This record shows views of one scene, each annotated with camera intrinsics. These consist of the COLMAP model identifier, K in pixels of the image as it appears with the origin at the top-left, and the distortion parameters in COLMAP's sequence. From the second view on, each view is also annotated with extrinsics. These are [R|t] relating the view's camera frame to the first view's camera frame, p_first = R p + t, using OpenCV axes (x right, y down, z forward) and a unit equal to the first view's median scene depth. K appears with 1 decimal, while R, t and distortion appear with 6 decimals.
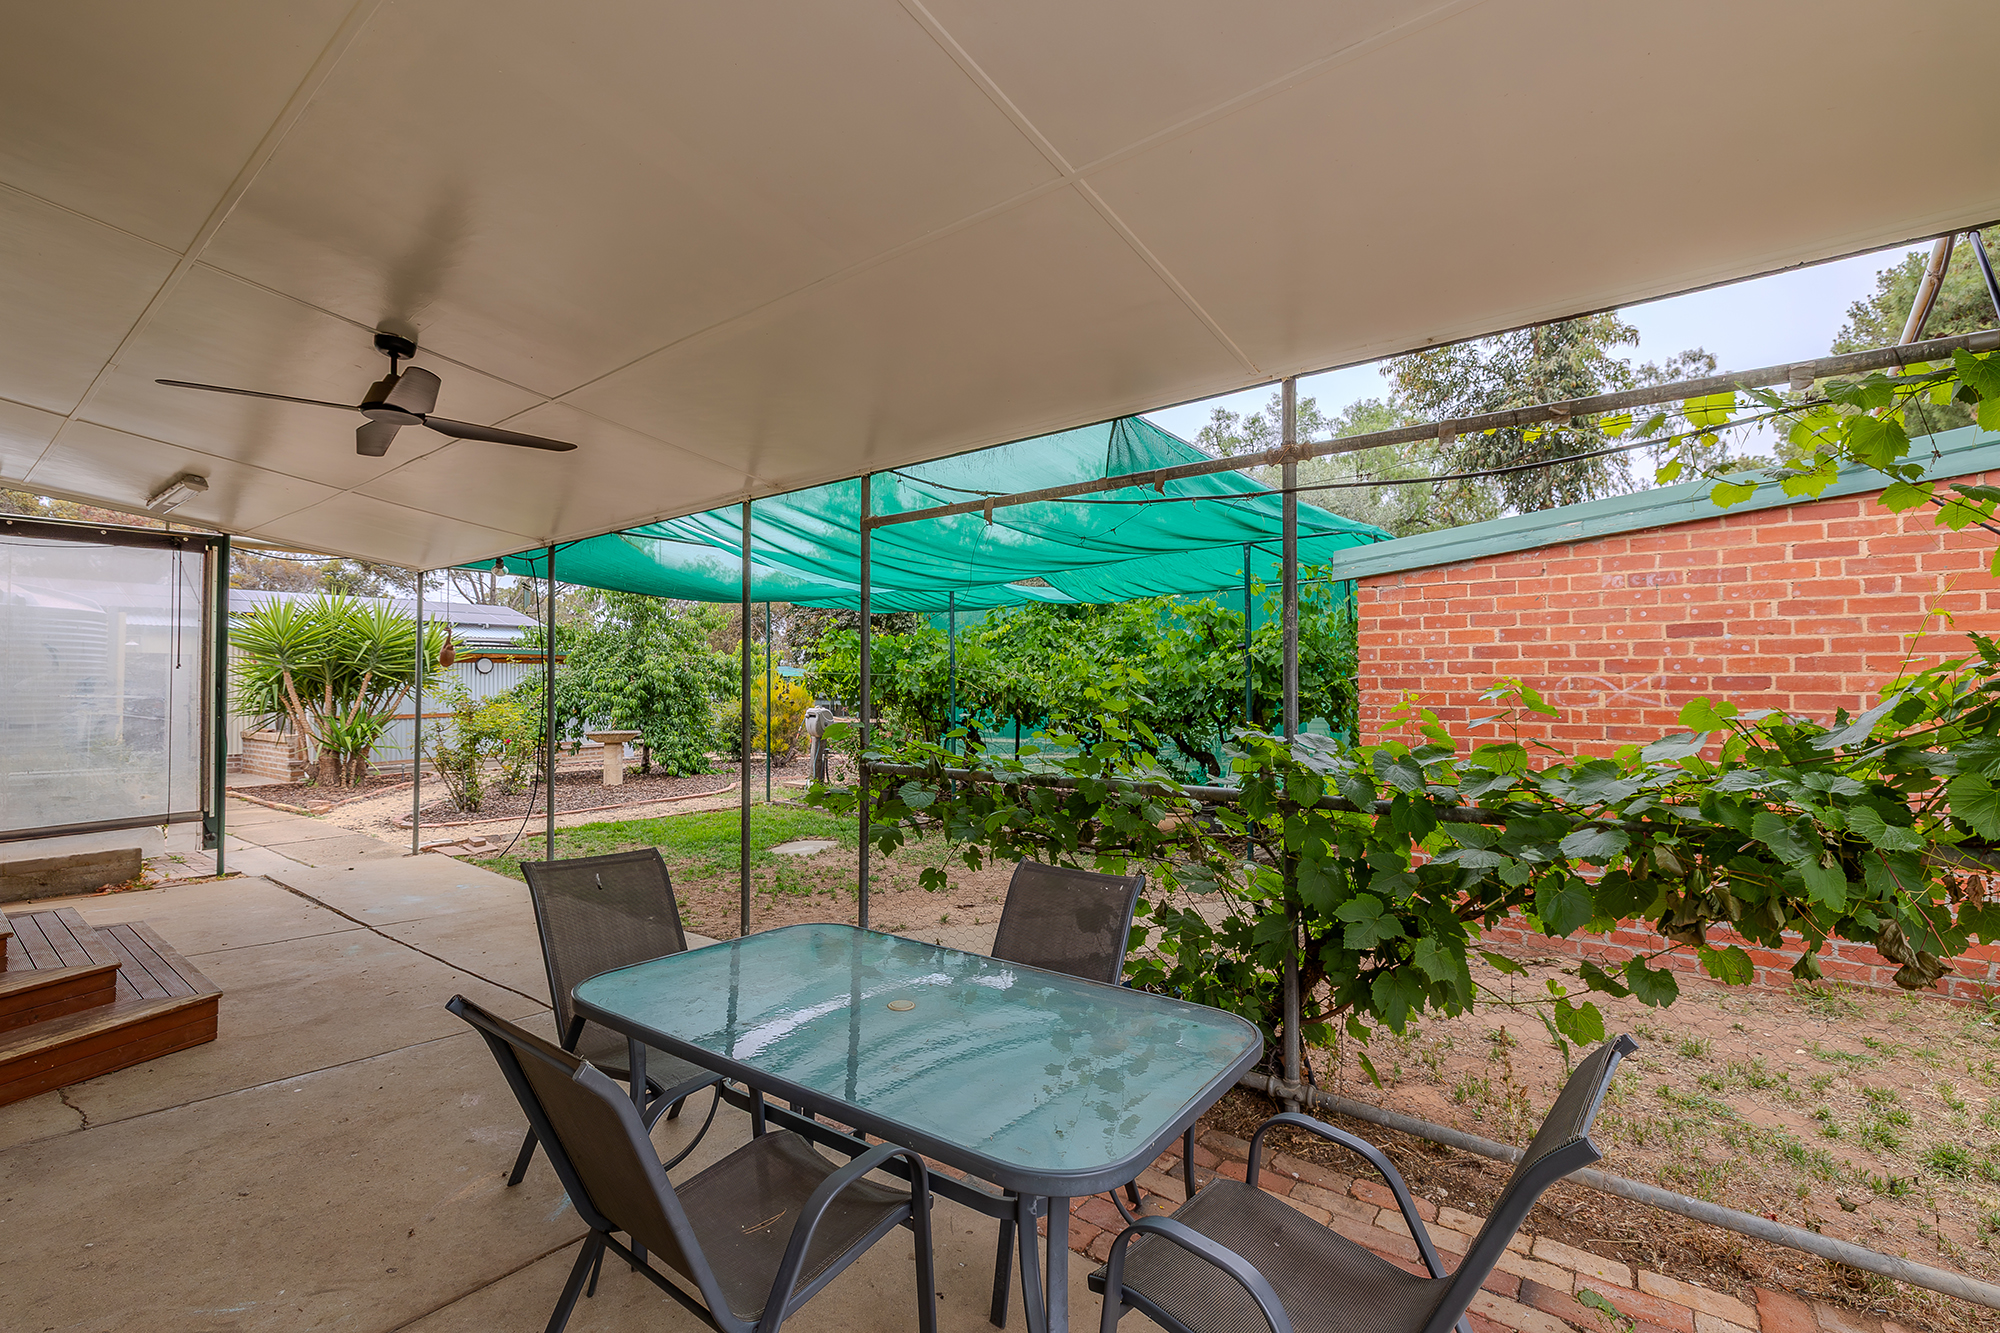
lens RADIAL K [[859.0, 0, 994.9], [0, 859.0, 663.8], [0, 0, 1]] dist [0.001839, -0.000041]
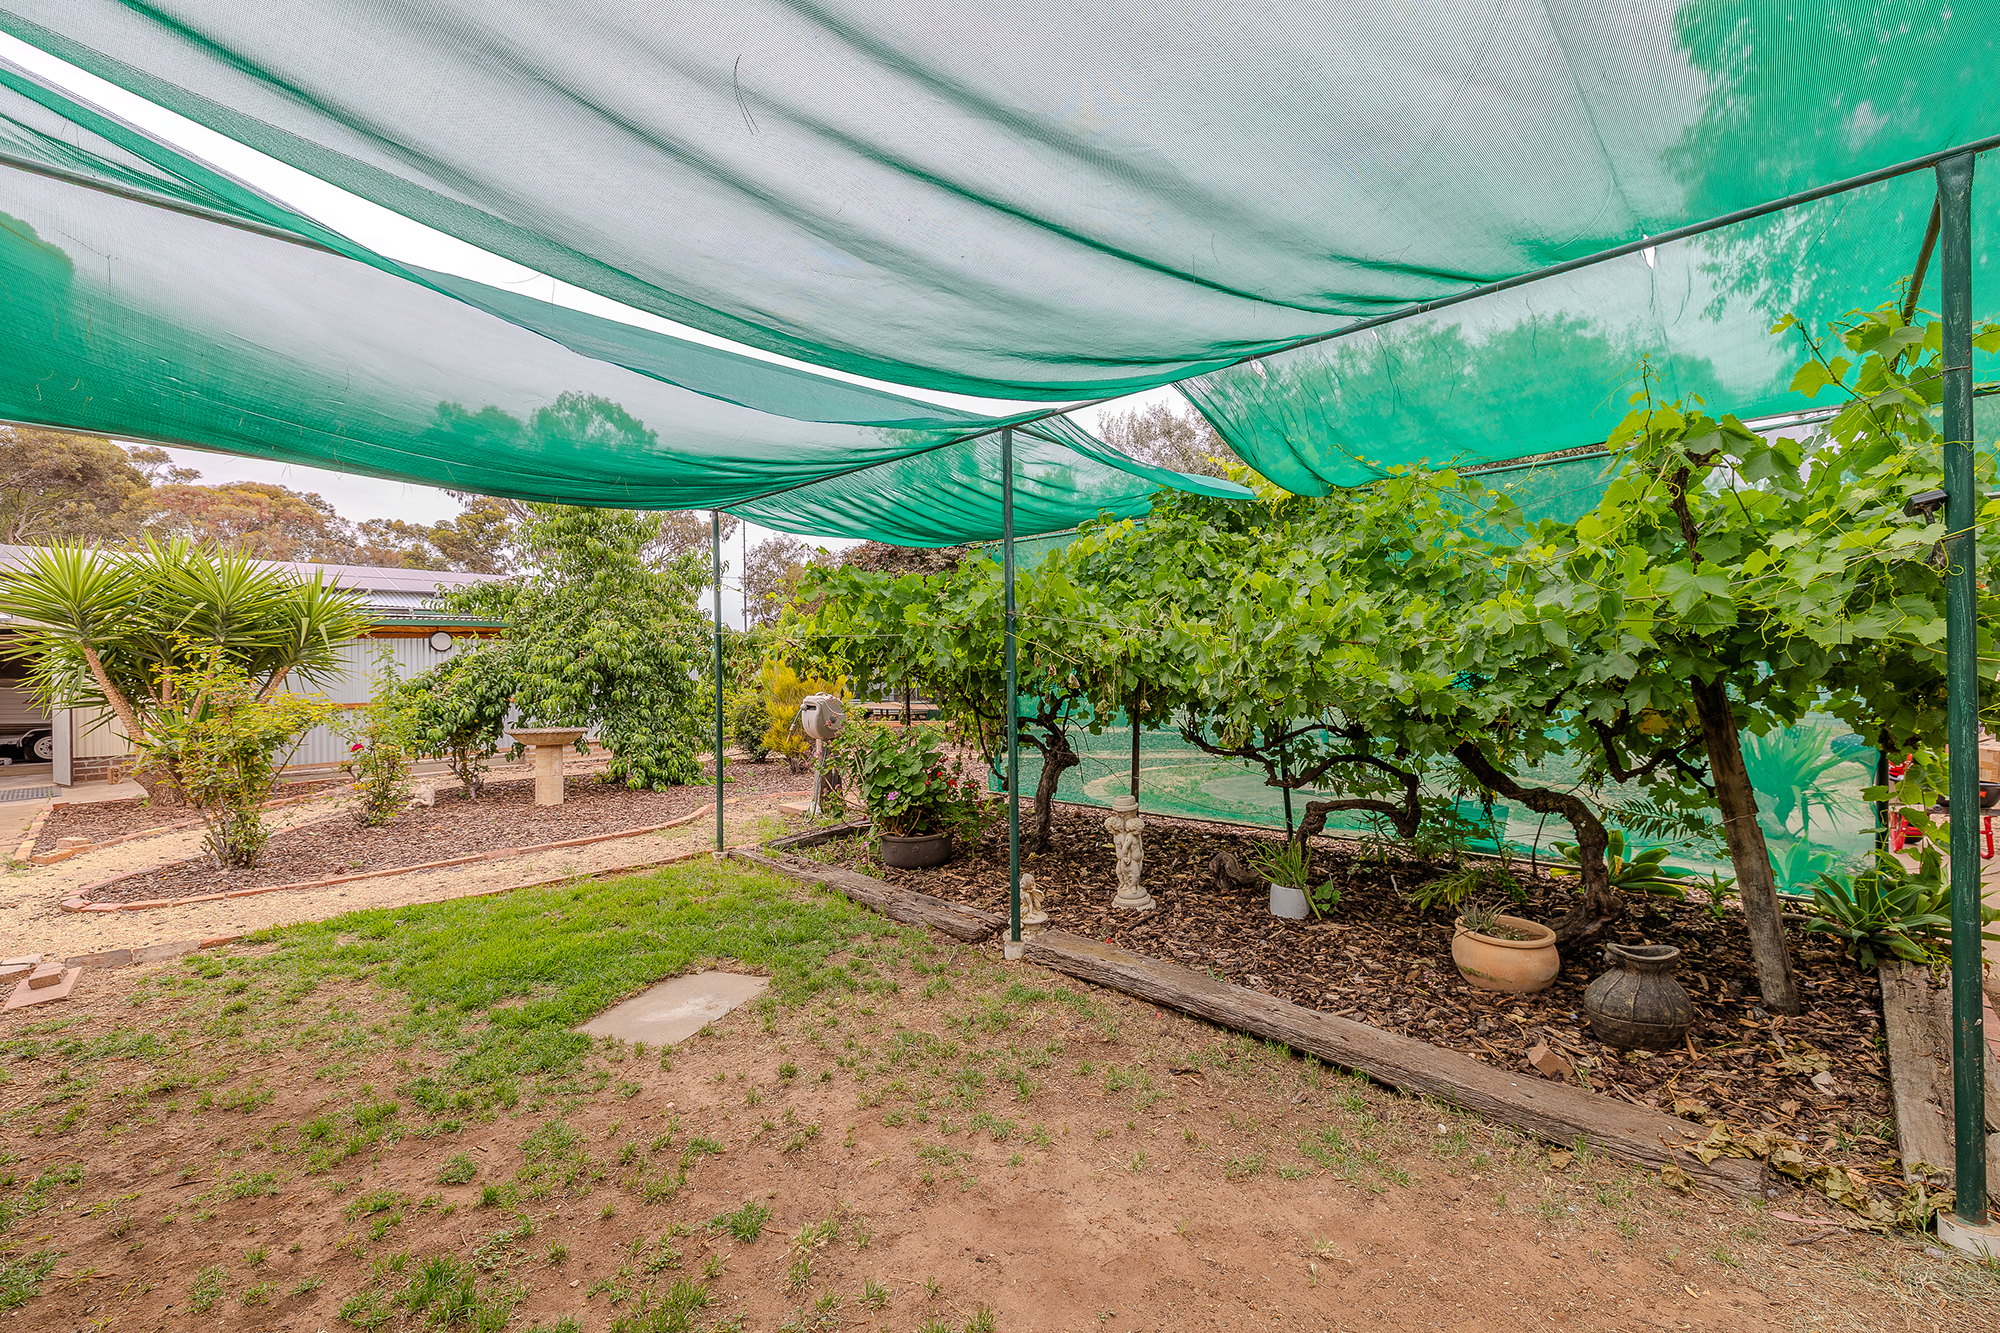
lens RADIAL K [[859.0, 0, 994.9], [0, 859.0, 663.8], [0, 0, 1]] dist [0.001839, -0.000041]
pose [[0.994864, -0.007426, -0.100948, -0.006805], [0.009521, 0.999749, 0.020287, 0.016304], [0.100772, -0.021144, 0.994685, 0.382418]]
